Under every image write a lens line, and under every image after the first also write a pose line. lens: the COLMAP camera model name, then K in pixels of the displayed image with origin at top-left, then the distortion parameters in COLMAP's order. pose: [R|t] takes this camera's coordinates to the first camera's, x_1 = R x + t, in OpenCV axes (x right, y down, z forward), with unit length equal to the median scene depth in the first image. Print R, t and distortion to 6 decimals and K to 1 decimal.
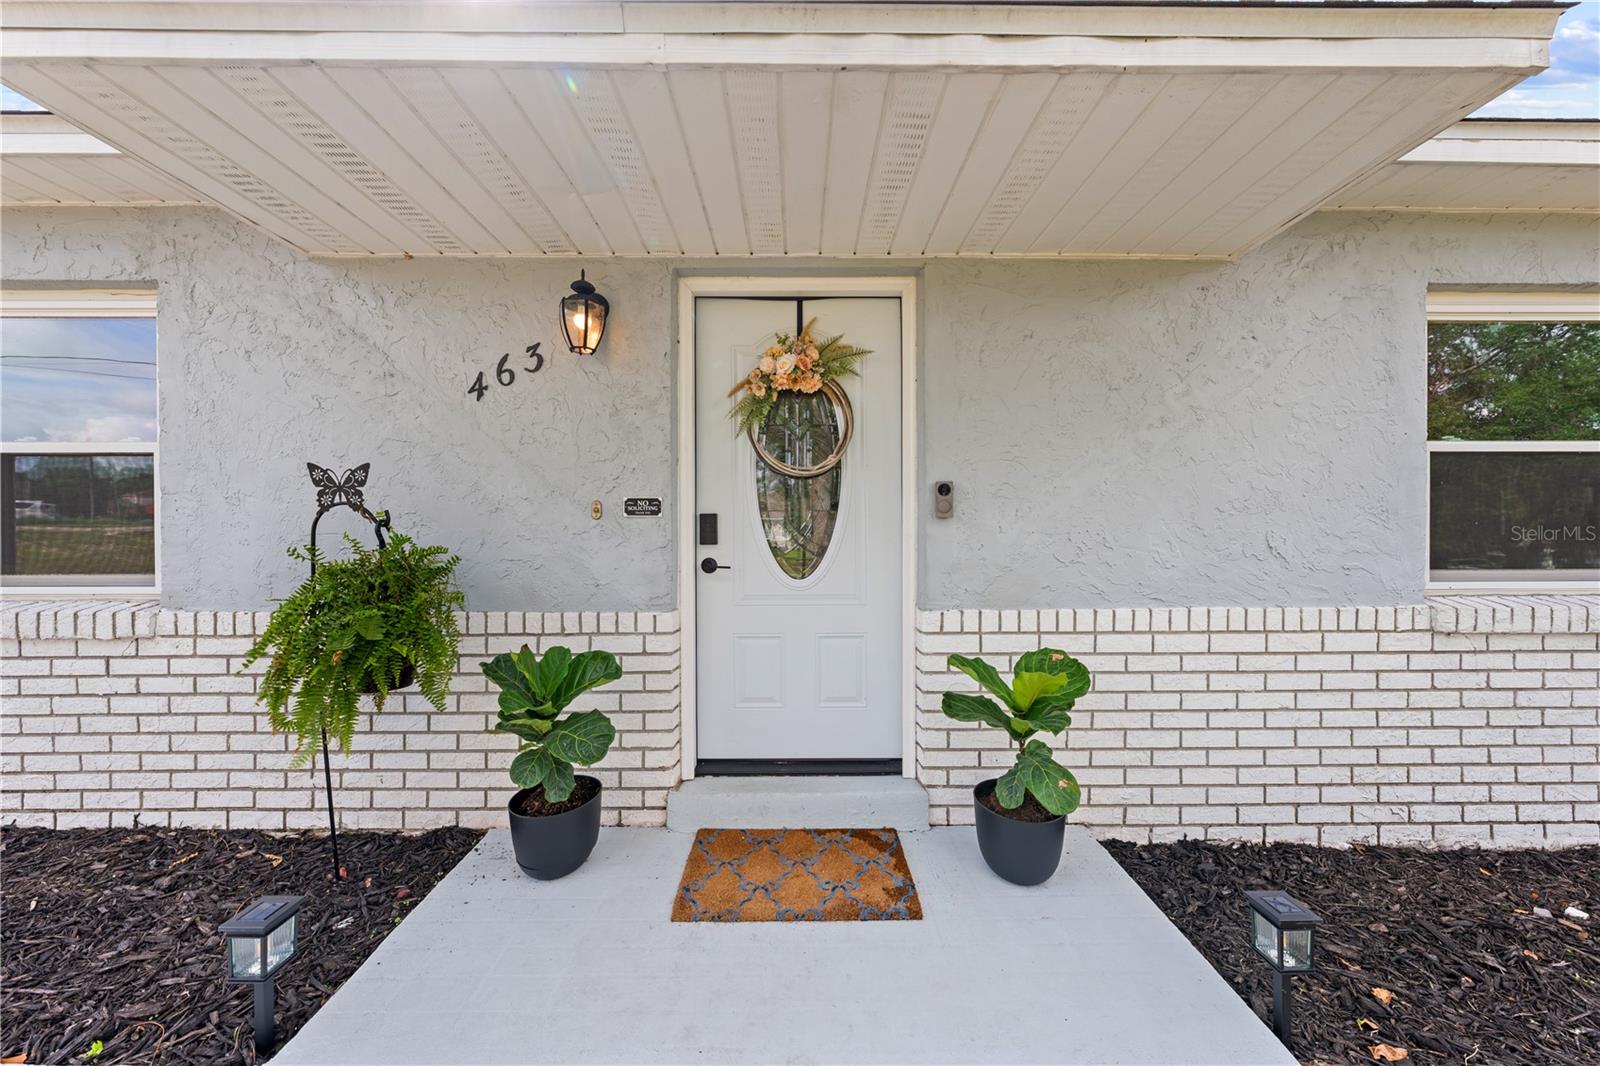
lens RADIAL K [[542.0, 0, 802.8], [0, 542.0, 525.8], [0, 0, 1]] dist [-0.002242, 0.000268]
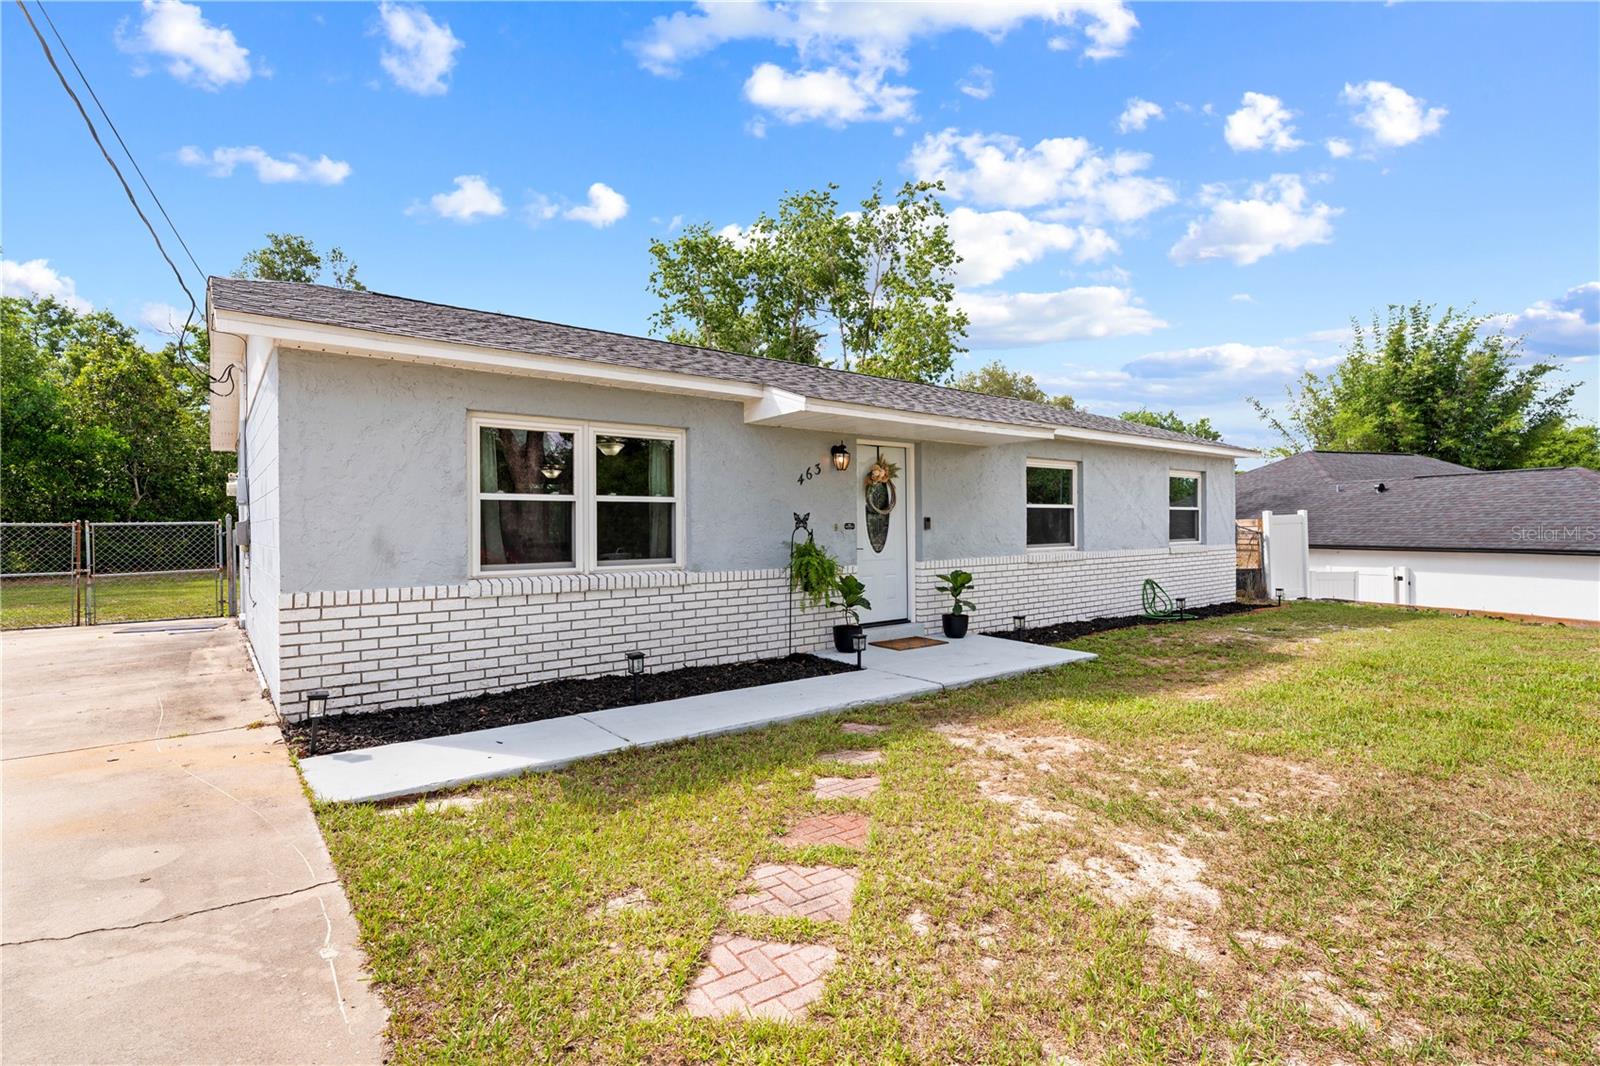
lens RADIAL K [[744.9, 0, 793.6], [0, 744.9, 529.9], [0, 0, 1]] dist [-0.000313, 0.000195]
pose [[0.794597, -0.007953, 0.607085, -2.756824], [0.006059, 0.999968, 0.005170, -0.038185], [-0.607107, -0.000429, 0.794620, -1.762954]]
